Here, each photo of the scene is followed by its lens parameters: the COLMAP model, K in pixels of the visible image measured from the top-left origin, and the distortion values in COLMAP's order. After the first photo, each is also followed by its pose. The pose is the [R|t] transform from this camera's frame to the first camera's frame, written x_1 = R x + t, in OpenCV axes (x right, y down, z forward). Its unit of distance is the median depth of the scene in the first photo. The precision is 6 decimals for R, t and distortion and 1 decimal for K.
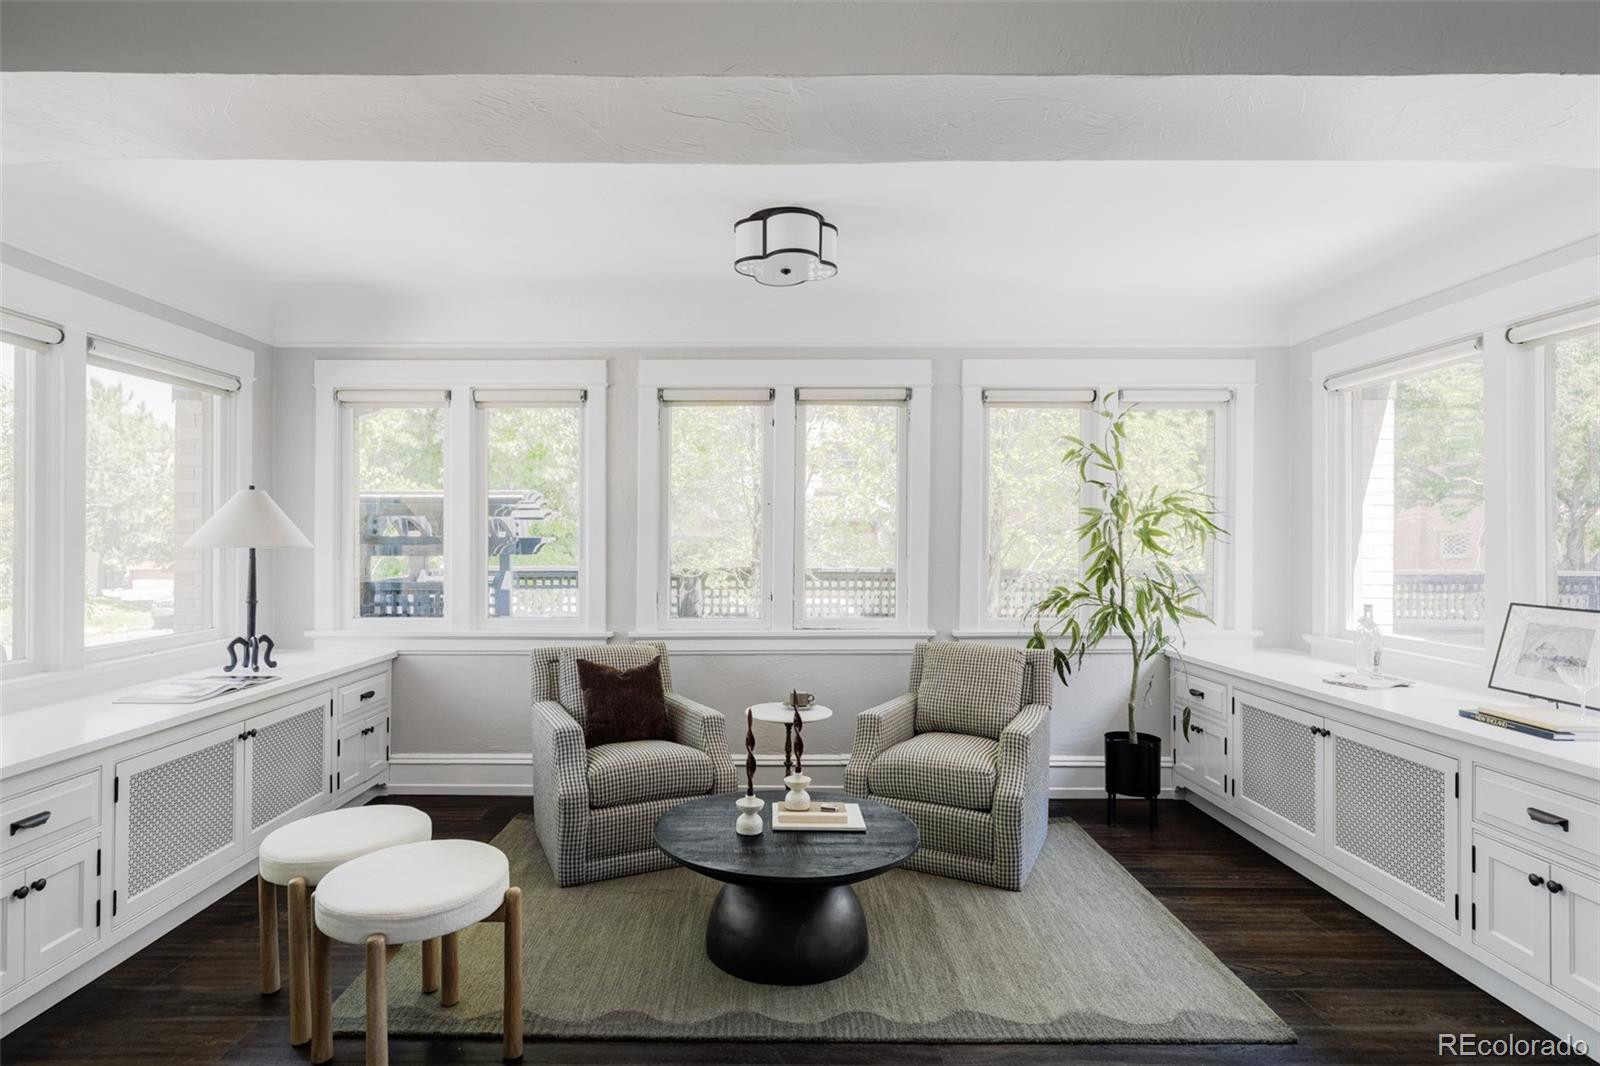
lens RADIAL K [[843.3, 0, 773.6], [0, 843.3, 531.3], [0, 0, 1]] dist [0.004197, 0.001496]
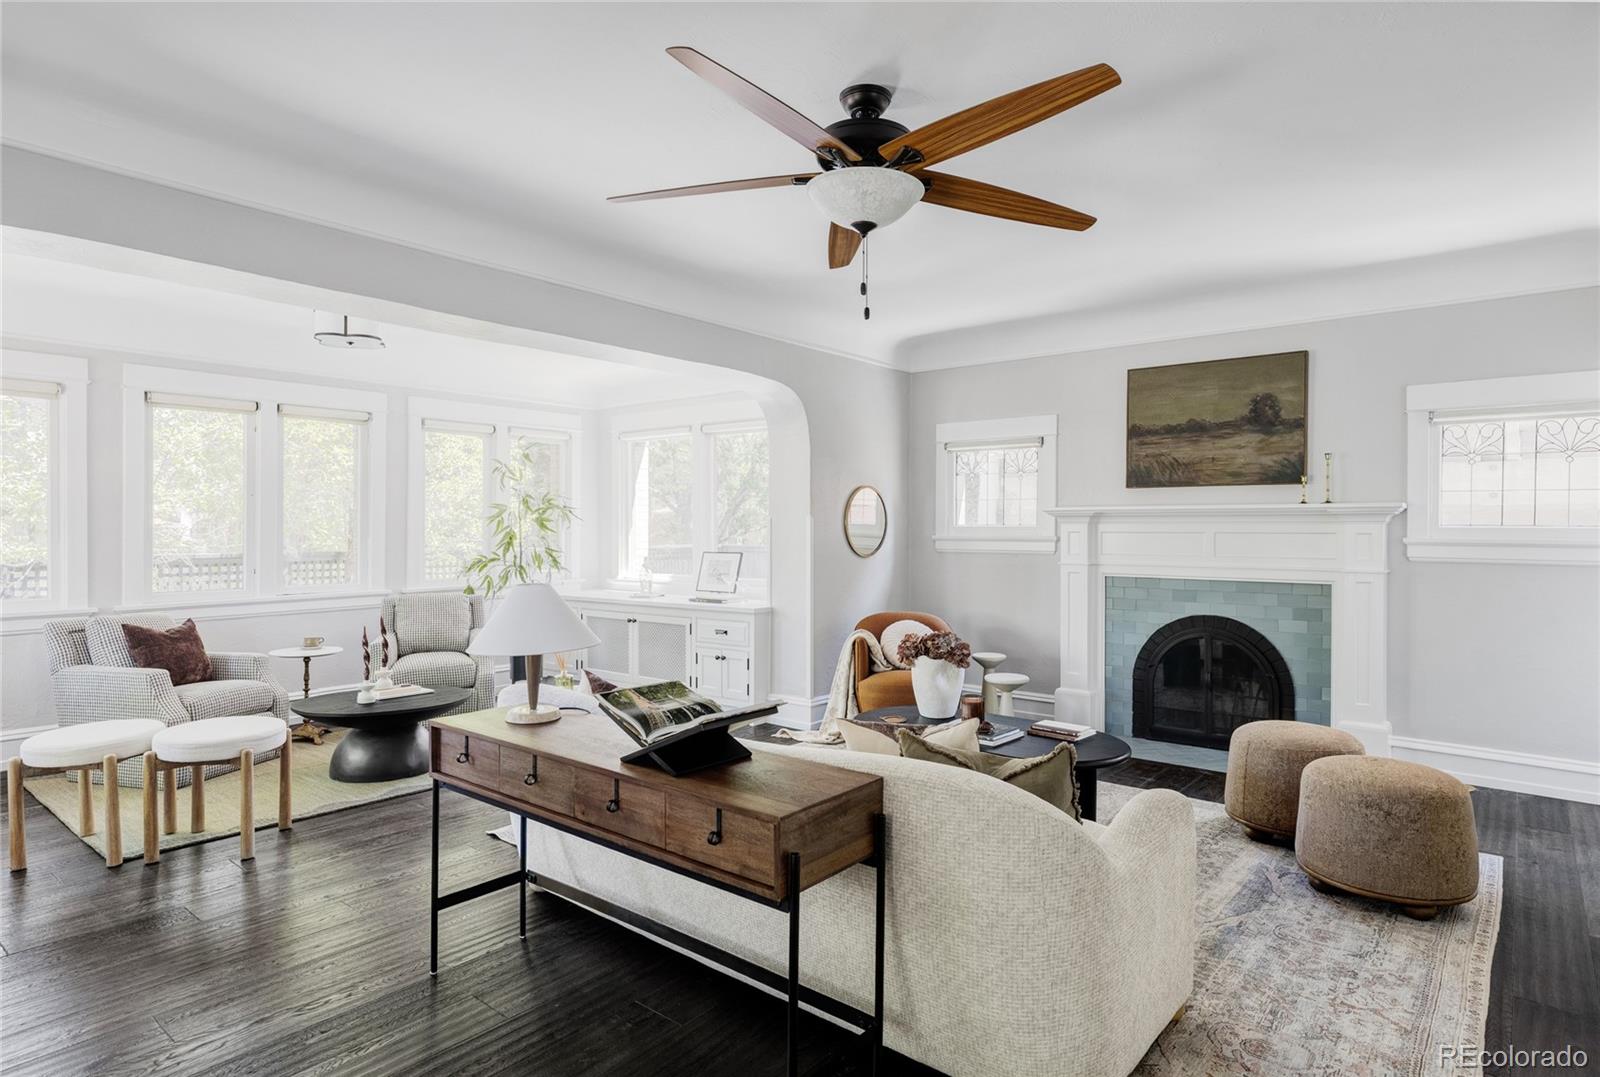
lens RADIAL K [[883.9, 0, 800.0], [0, 883.9, 538.5], [0, 0, 1]] dist [0.001997, 0.000696]
pose [[0.636992, -0.011241, 0.770788, -0.577238], [-0.002145, 0.999864, 0.016355, 0.009893], [-0.770867, -0.012072, 0.636881, -0.512086]]
